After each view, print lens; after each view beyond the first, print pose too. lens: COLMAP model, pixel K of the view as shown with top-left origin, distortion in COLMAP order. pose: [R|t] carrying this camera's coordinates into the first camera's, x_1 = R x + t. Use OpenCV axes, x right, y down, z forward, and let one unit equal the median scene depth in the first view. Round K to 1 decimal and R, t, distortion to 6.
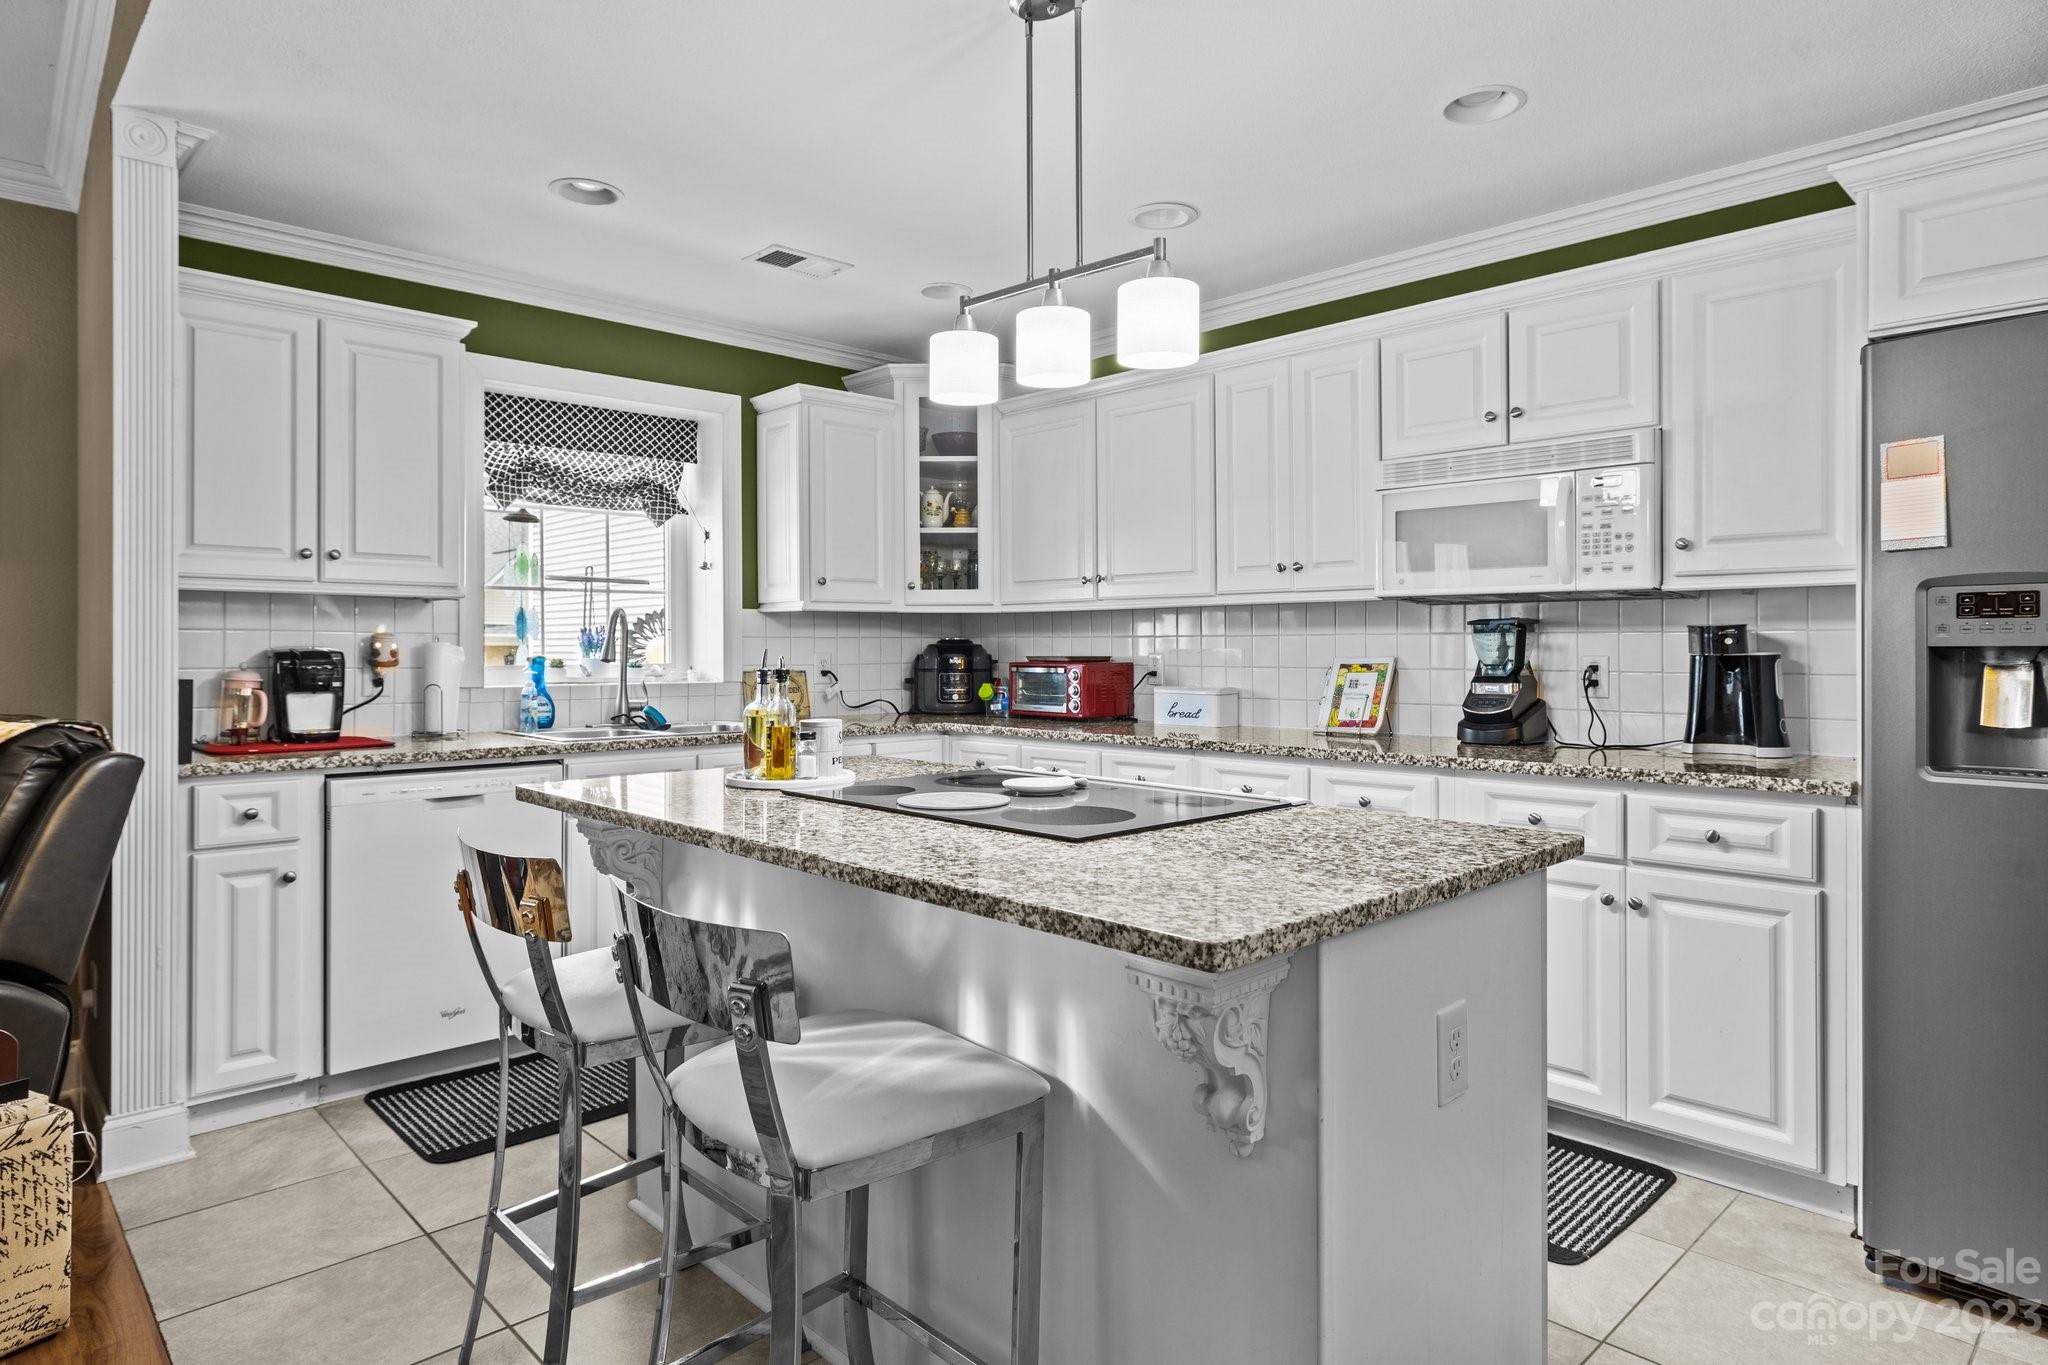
lens RADIAL K [[1162.0, 0, 1030.6], [0, 1162.0, 646.7], [0, 0, 1]] dist [-0.004890, -0.000767]
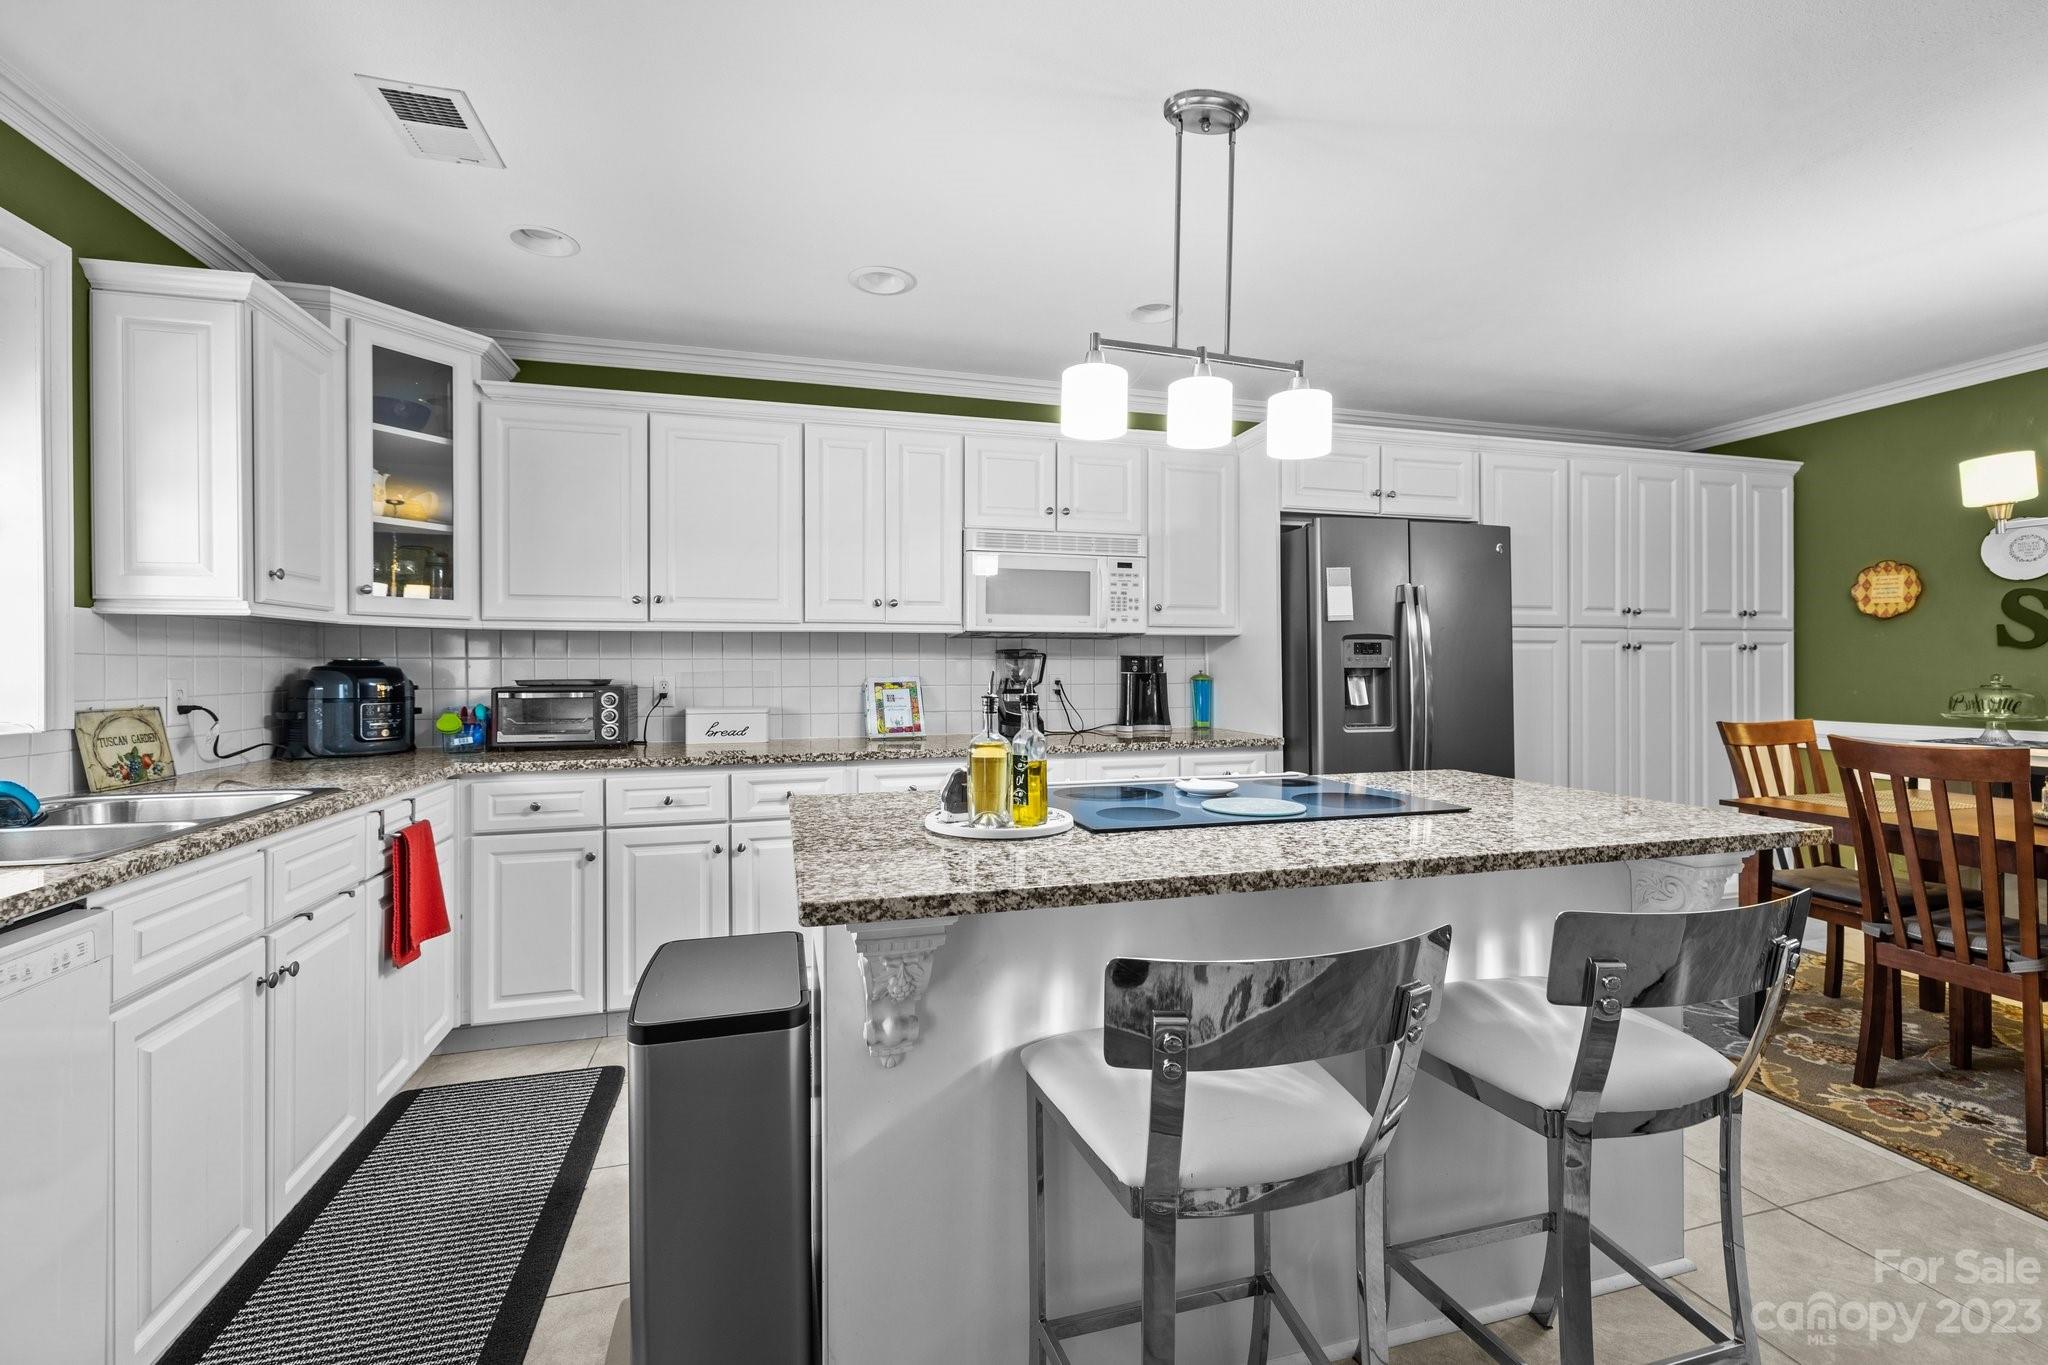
lens RADIAL K [[864.7, 0, 1016.6], [0, 864.7, 671.9], [0, 0, 1]] dist [-0.001966, -0.000096]
pose [[0.475818, -0.004472, 0.879532, -0.573807], [0.001398, 0.999990, 0.004328, -0.000290], [-0.879542, -0.000830, 0.475820, 0.510995]]
